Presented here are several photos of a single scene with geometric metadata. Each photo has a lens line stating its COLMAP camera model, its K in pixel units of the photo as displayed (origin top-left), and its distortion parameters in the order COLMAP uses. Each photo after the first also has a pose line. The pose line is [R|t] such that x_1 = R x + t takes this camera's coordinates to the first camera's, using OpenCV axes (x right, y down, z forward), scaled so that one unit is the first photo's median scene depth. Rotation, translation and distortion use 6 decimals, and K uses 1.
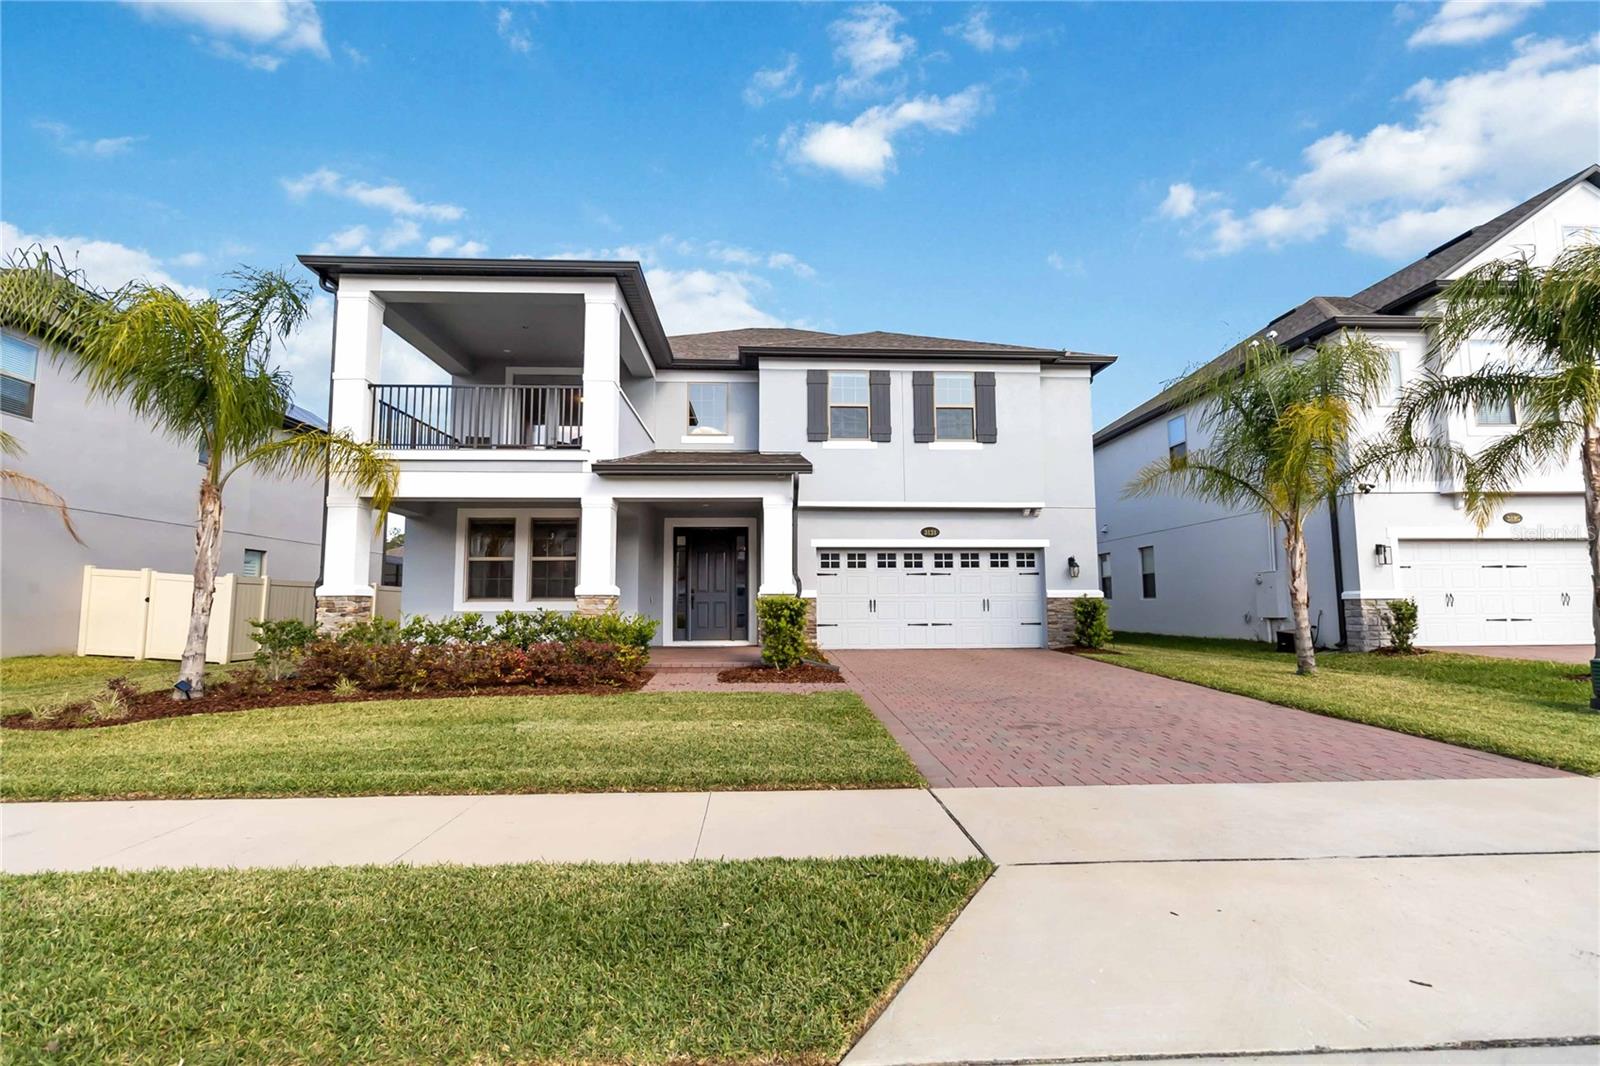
lens RADIAL K [[746.6, 0, 800.0], [0, 746.6, 533.0], [0, 0, 1]] dist [0.001874, 0.000239]
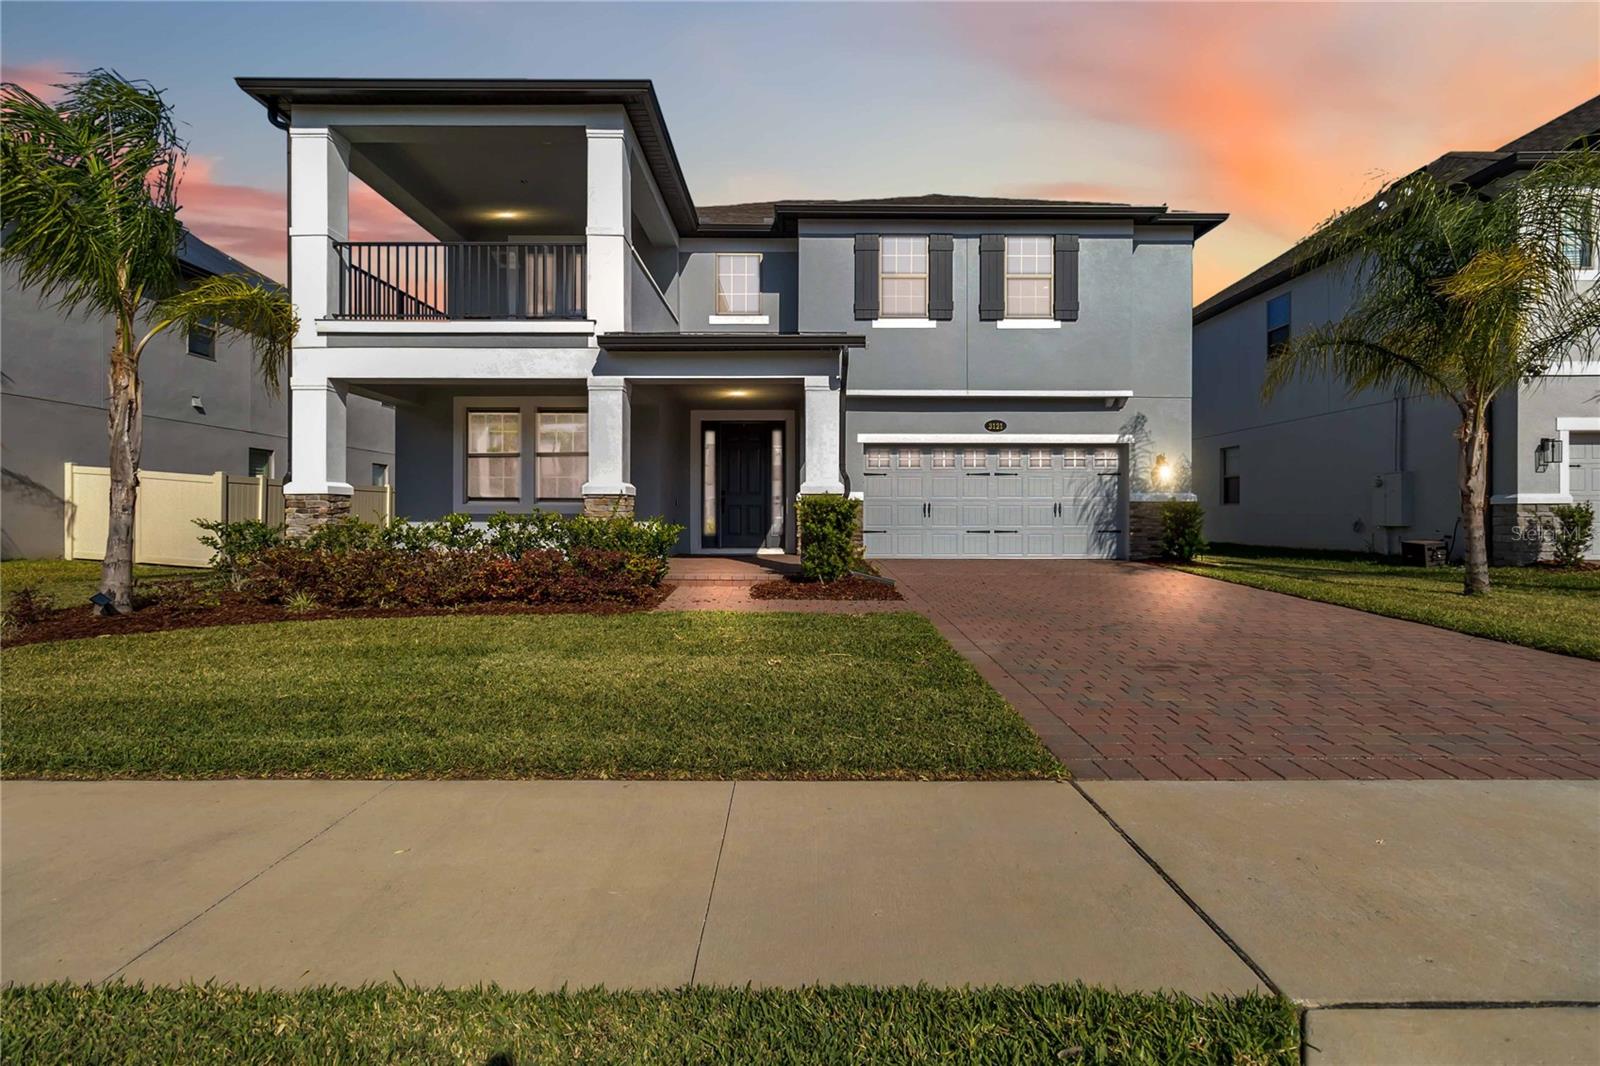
lens RADIAL K [[743.5, 0, 802.9], [0, 743.5, 513.1], [0, 0, 1]] dist [0.000161, 0.000110]
pose [[0.999074, 0.004712, -0.042758, -0.014578], [-0.000572, 0.995349, 0.096337, 0.022110], [0.043013, -0.096224, 0.994430, 0.164161]]
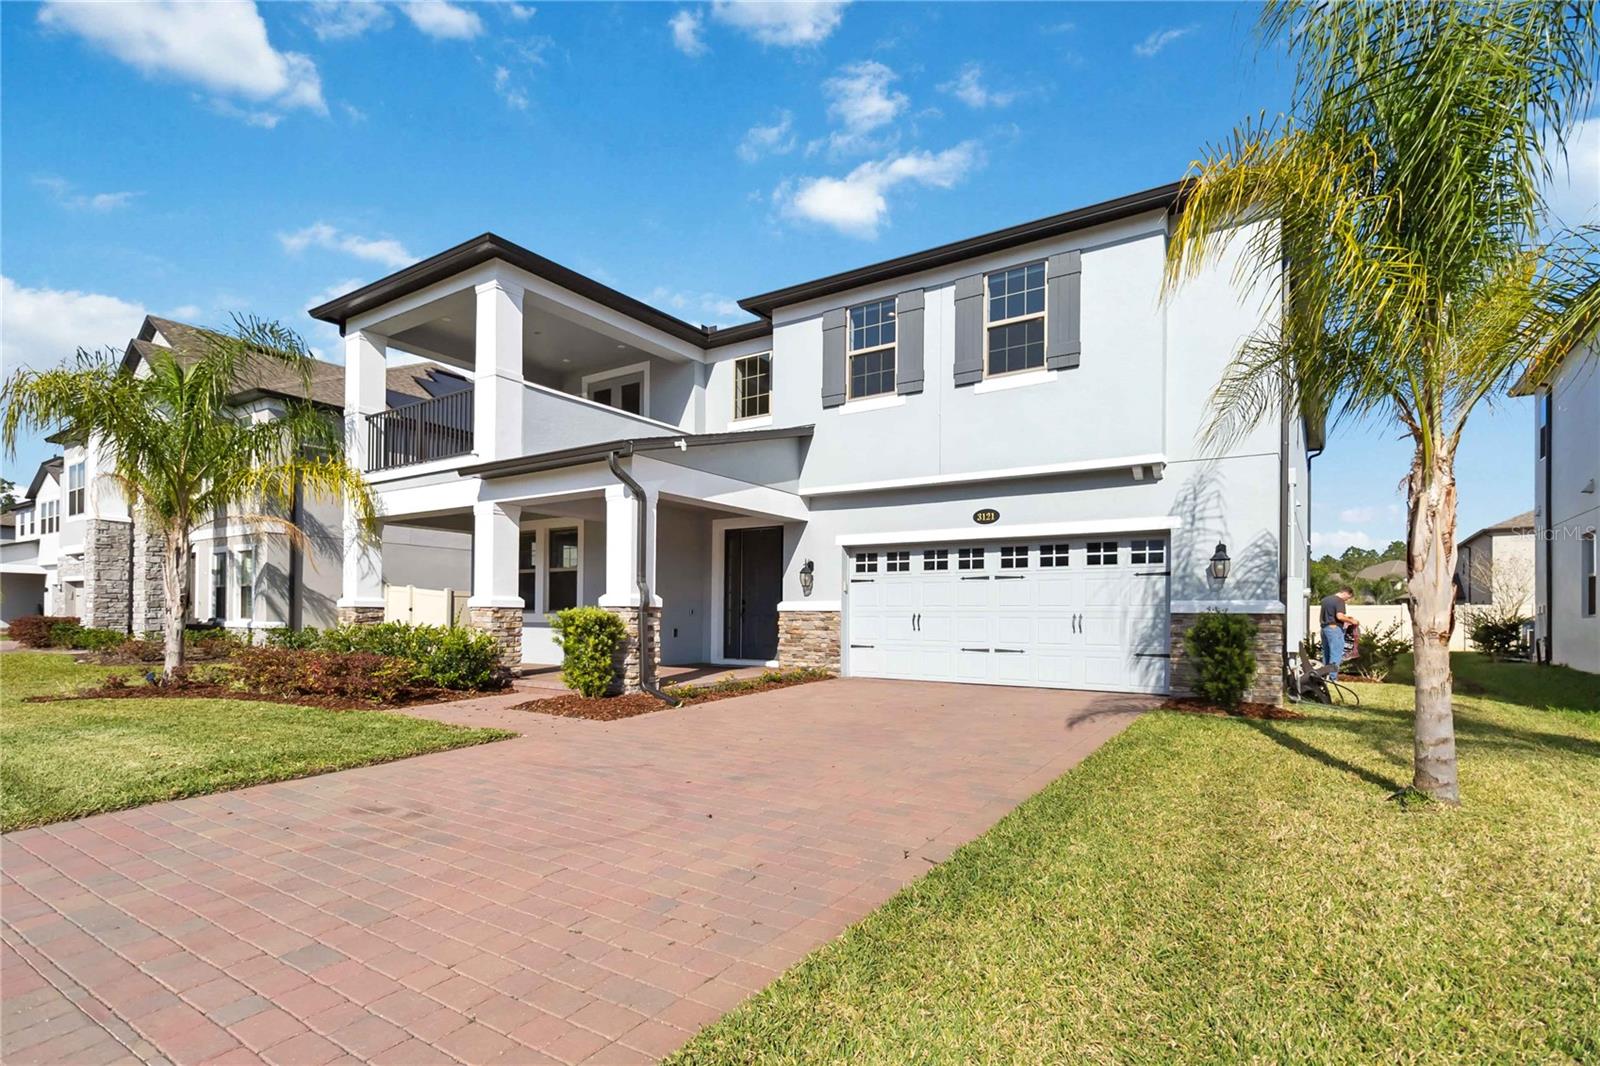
lens RADIAL K [[774.0, 0, 800.4], [0, 774.0, 603.1], [0, 0, 1]] dist [-0.000868, -0.000038]
pose [[0.809498, 0.000096, -0.587122, 0.595852], [0.050794, 0.996239, 0.070197, 0.025741], [0.584921, -0.086646, 0.806449, 0.428535]]
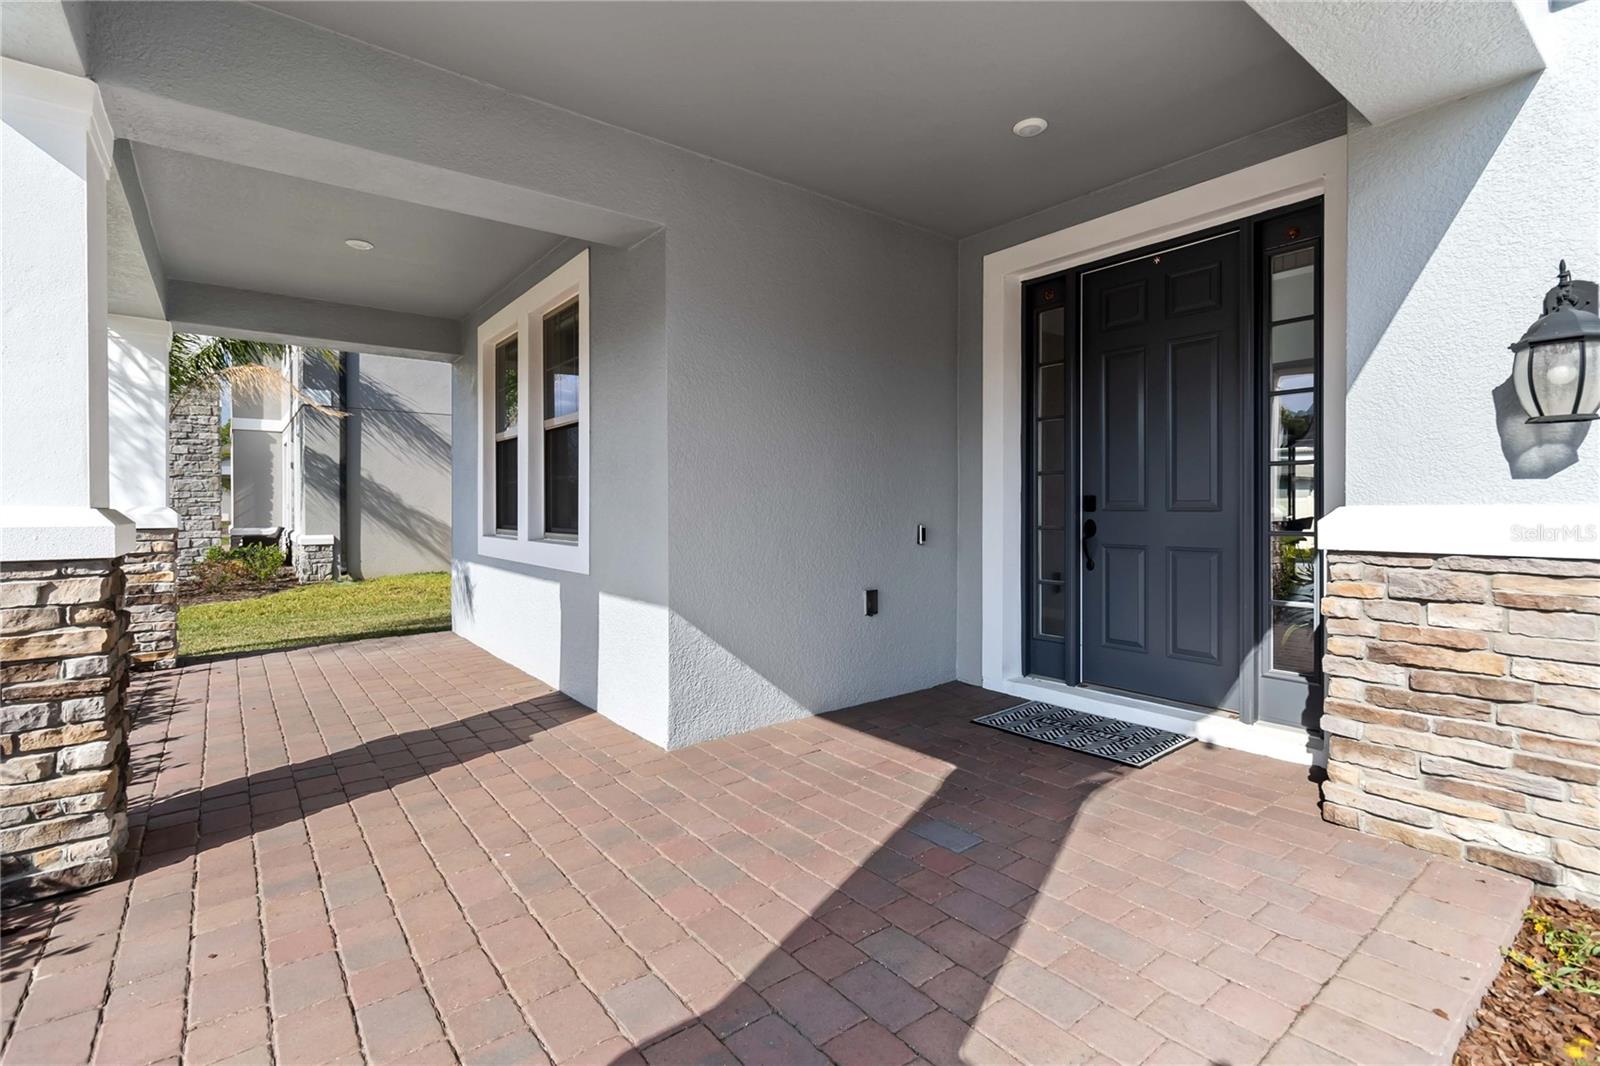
lens RADIAL K [[746.6, 0, 800.0], [0, 746.6, 533.0], [0, 0, 1]] dist [0.001874, 0.000239]
pose [[0.576866, 0.031327, -0.816238, 0.025038], [0.085446, 0.991468, 0.098440, 0.071664], [0.812357, -0.126531, 0.569267, 1.032441]]
